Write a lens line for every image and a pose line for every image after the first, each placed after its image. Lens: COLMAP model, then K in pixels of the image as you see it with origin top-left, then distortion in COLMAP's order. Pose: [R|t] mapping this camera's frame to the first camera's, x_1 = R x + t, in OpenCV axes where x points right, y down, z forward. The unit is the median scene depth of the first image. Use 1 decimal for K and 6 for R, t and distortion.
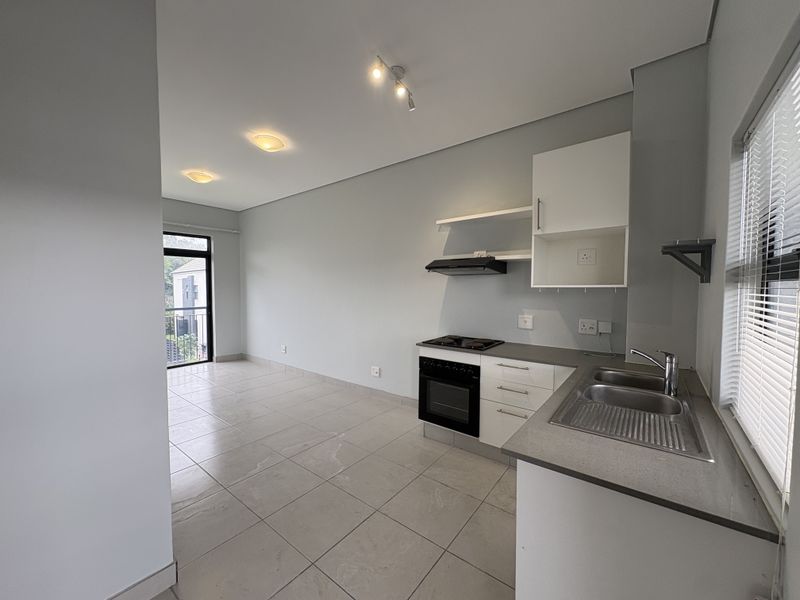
lens RADIAL K [[320.0, 0, 400.9], [0, 320.0, 299.7], [0, 0, 1]] dist [0.002781, -0.000707]
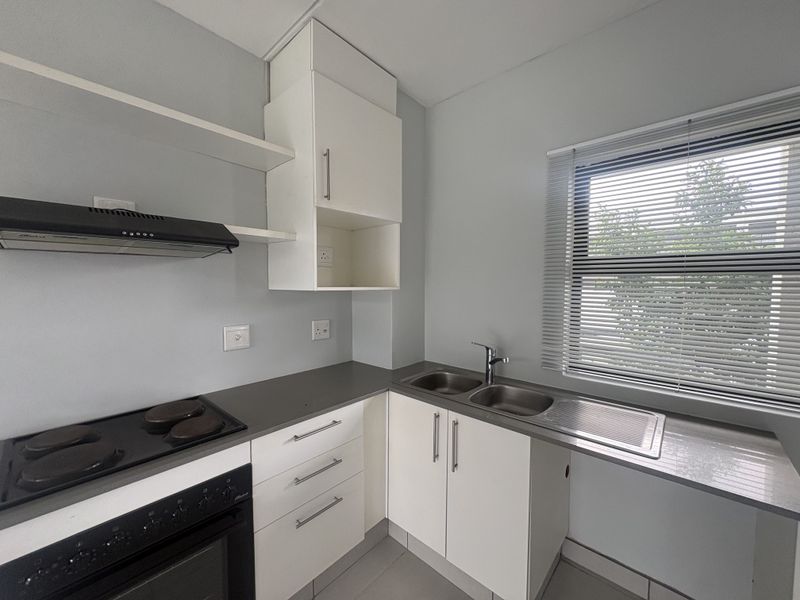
lens RADIAL K [[320.0, 0, 403.8], [0, 320.0, 296.3], [0, 0, 1]] dist [0.002781, -0.000707]
pose [[0.060410, -0.039866, 0.997377, -0.181230], [0.035119, 0.998668, 0.037791, -0.039731], [-0.997556, 0.032744, 0.061730, 0.741667]]
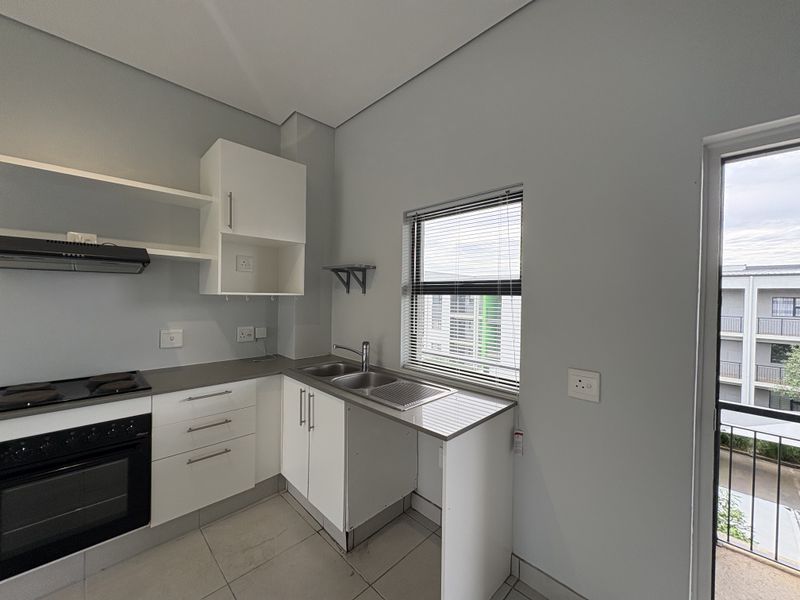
lens RADIAL K [[320.0, 0, 400.6], [0, 320.0, 300.4], [0, 0, 1]] dist [0.002781, -0.000707]
pose [[0.125157, -0.015121, 0.992022, -0.338007], [0.022165, 0.999677, 0.012441, -0.021686], [-0.991889, 0.020431, 0.125452, 0.397783]]
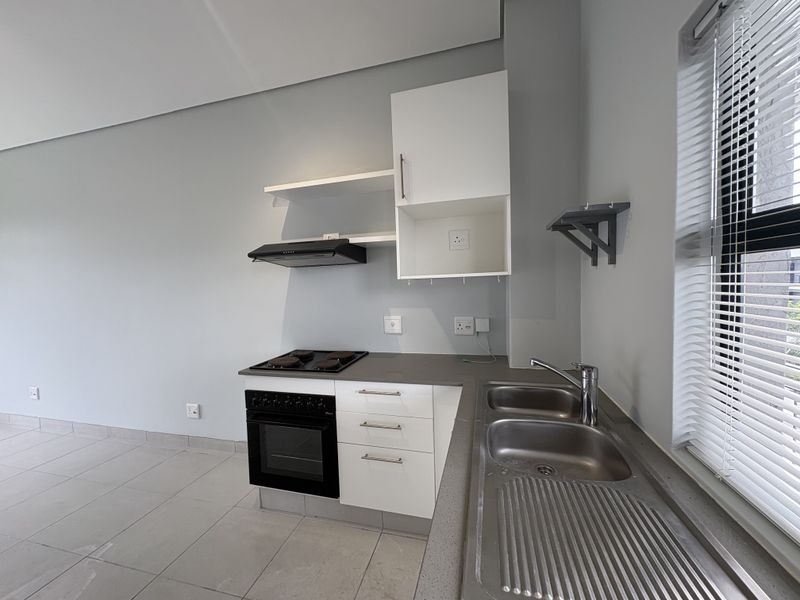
lens RADIAL K [[320.0, 0, 398.1], [0, 320.0, 300.0], [0, 0, 1]] dist [0.002781, -0.000707]
pose [[0.923044, -0.055159, 0.380720, 0.120842], [0.051564, 0.998476, 0.019646, -0.005498], [-0.381223, 0.001497, 0.924482, 0.308196]]
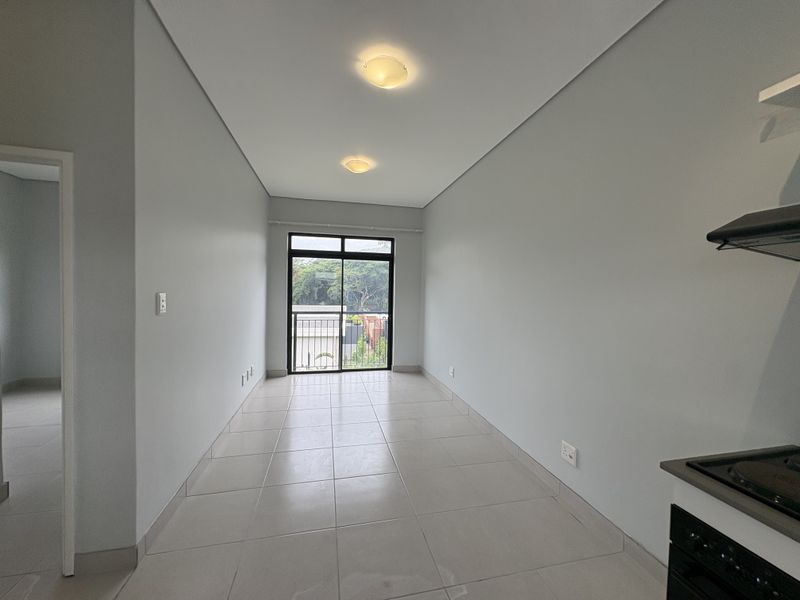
lens RADIAL K [[320.0, 0, 401.5], [0, 320.0, 302.1], [0, 0, 1]] dist [0.002781, -0.000707]
pose [[0.777702, 0.031622, -0.627838, 0.047019], [-0.038935, 0.999240, 0.002099, -0.025650], [0.627427, 0.022812, 0.778341, 0.630910]]
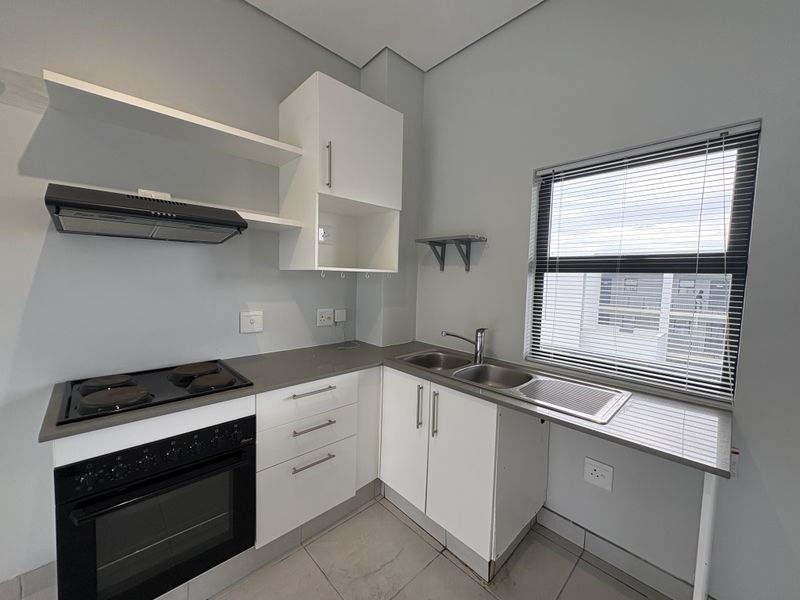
lens RADIAL K [[320.0, 0, 400.2], [0, 320.0, 300.1], [0, 0, 1]] dist [0.002781, -0.000707]
pose [[0.146051, -0.070798, 0.986740, -0.229954], [0.012215, 0.997489, 0.069762, -0.018195], [-0.989202, 0.001864, 0.146549, 0.675193]]
